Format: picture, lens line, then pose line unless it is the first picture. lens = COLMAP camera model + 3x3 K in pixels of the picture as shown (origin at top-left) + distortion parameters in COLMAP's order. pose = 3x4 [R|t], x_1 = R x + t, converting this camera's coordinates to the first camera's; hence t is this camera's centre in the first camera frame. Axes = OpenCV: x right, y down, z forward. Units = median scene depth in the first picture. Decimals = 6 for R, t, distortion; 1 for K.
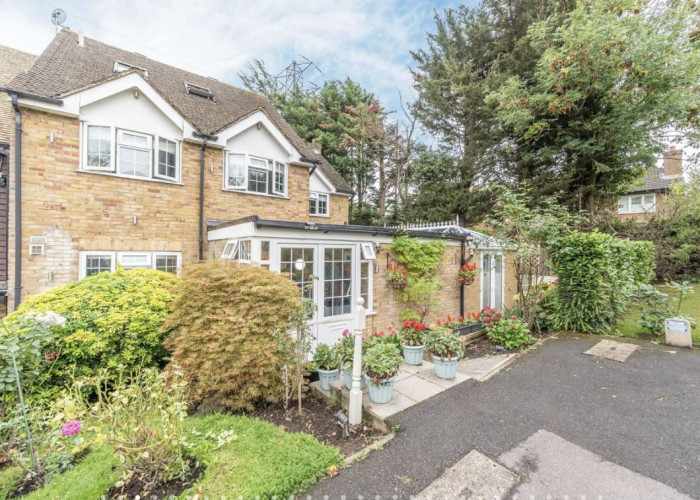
lens RADIAL K [[311.6, 0, 347.3], [0, 311.6, 251.3], [0, 0, 1]] dist [-0.000022, 0.000269]
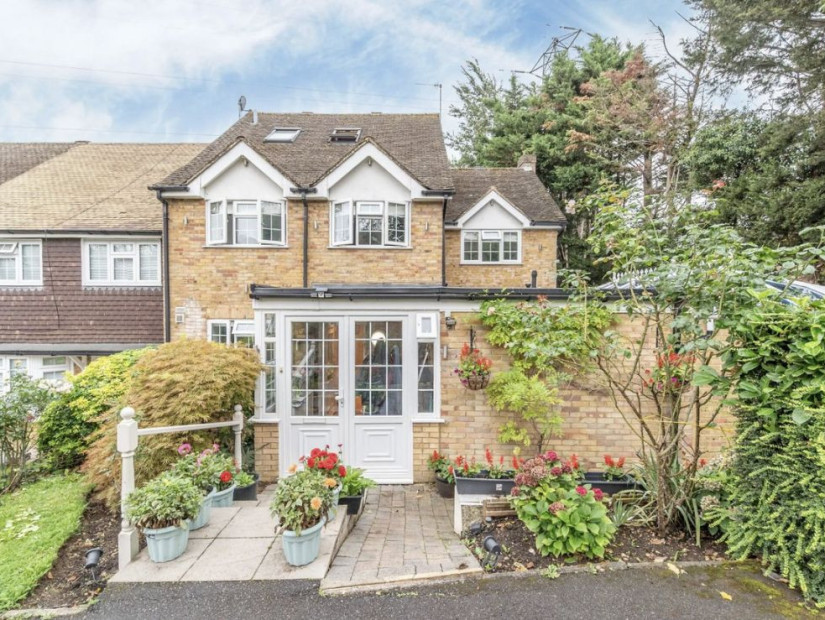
lens RADIAL K [[397.1, 0, 414.1], [0, 397.1, 314.7], [0, 0, 1]] dist [0.002719, 0.000279]
pose [[0.786727, 0.008005, -0.617249, 0.523463], [0.008938, 0.999663, 0.024356, -0.040117], [0.617236, -0.024678, 0.786391, 0.309173]]
